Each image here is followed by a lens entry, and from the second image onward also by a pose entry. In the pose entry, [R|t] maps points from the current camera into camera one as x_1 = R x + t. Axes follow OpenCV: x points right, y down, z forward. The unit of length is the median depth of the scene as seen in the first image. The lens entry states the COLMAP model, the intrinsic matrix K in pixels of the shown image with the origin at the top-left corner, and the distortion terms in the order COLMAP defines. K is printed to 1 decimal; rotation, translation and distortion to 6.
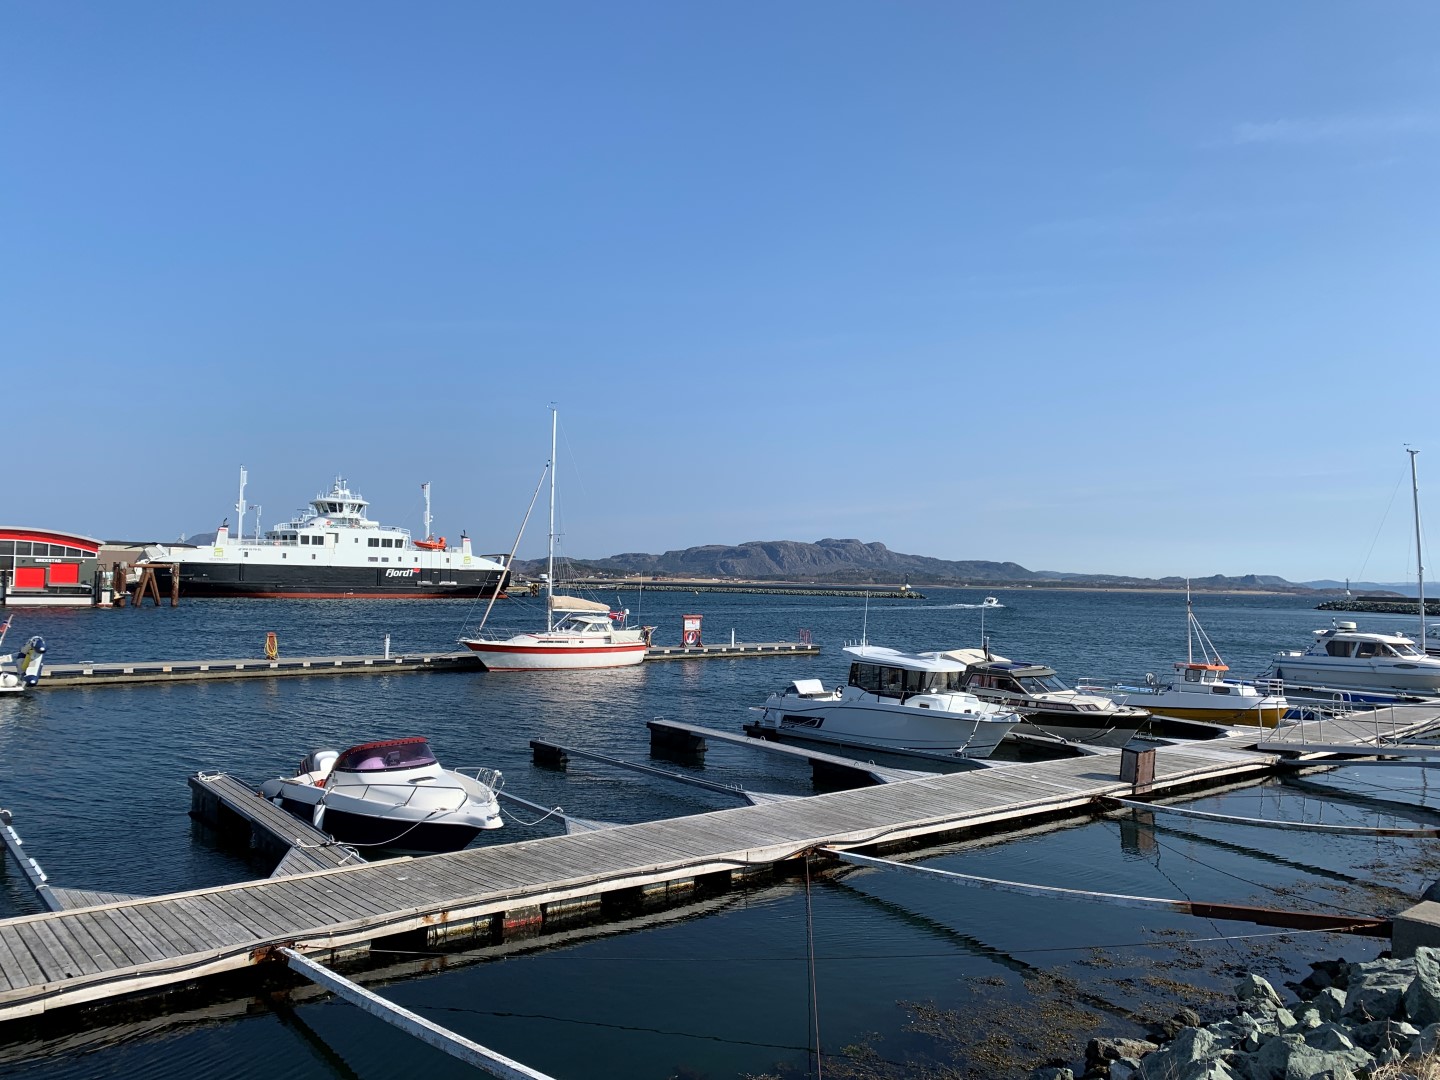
lens RADIAL K [[1078.3, 0, 748.3], [0, 1078.3, 526.3], [0, 0, 1]] dist [0.006566, -0.003251]
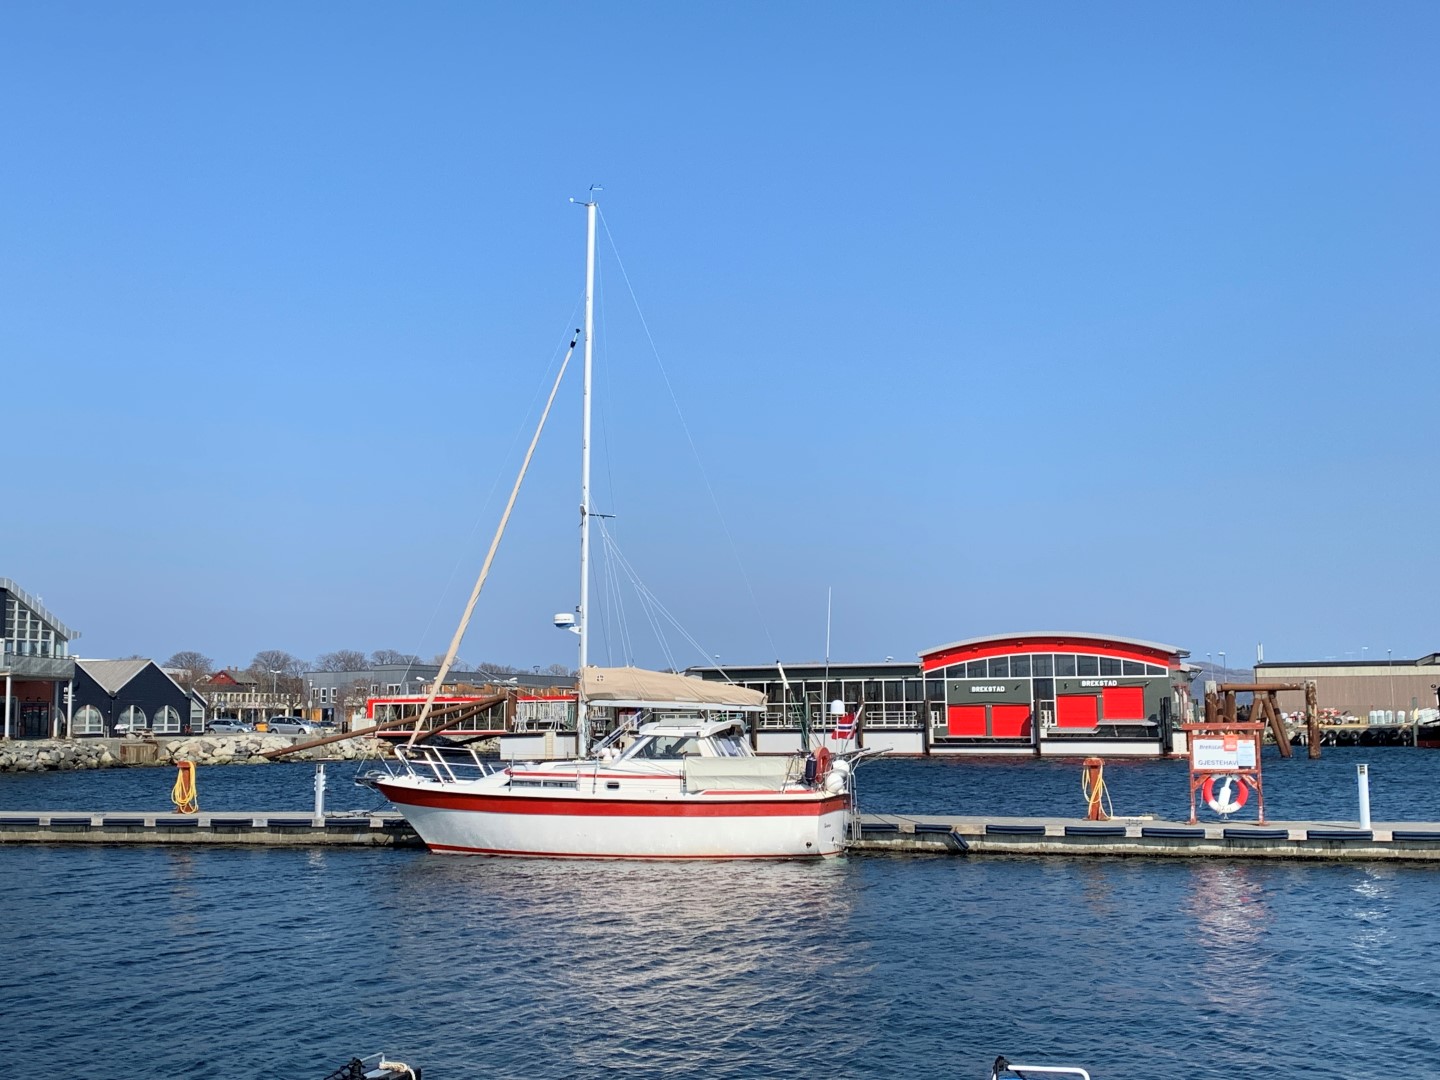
lens RADIAL K [[1830.0, 0, 702.9], [0, 1830.0, 509.8], [0, 0, 1]] dist [0.110879, 0.000000]
pose [[0.484570, -0.124776, -0.865807, 0.338855], [0.062220, 0.992184, -0.108166, 0.065685], [0.872537, -0.001457, 0.488546, 0.564493]]
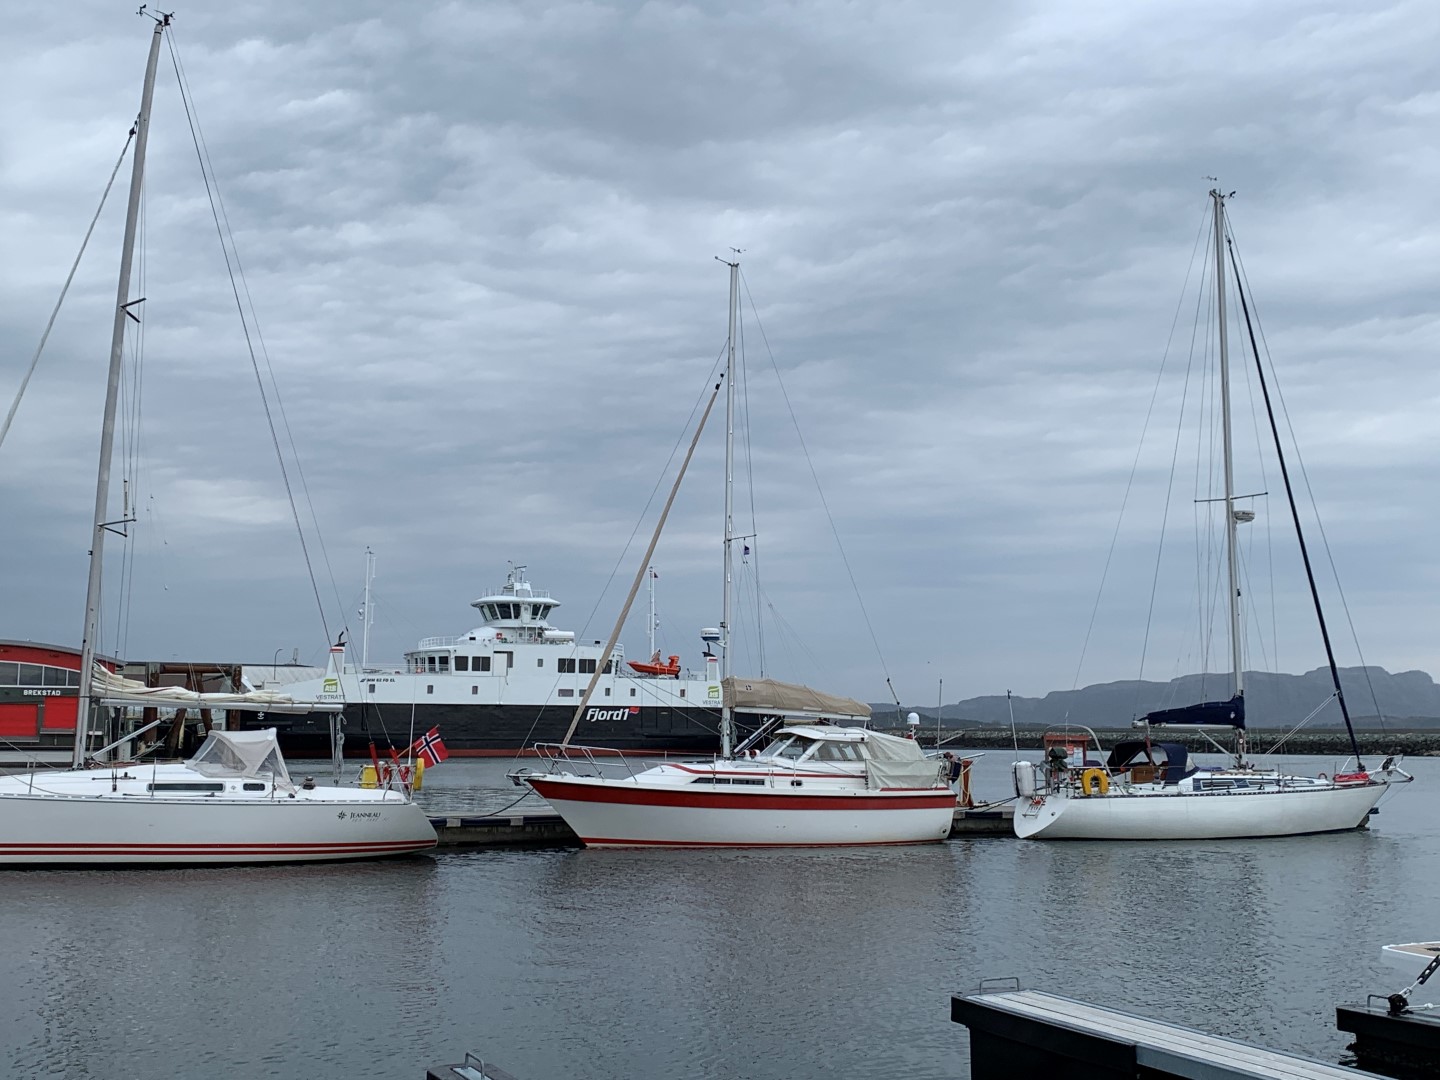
lens RADIAL K [[1718.3, 0, 720.0], [0, 1718.3, 543.6], [0, 0, 1]] dist [0.120026, 0.000000]
pose [[0.962876, -0.039727, -0.267005, 0.002033], [0.022354, 0.997449, -0.067792, 0.045973], [0.269017, 0.059306, 0.961308, 0.257875]]
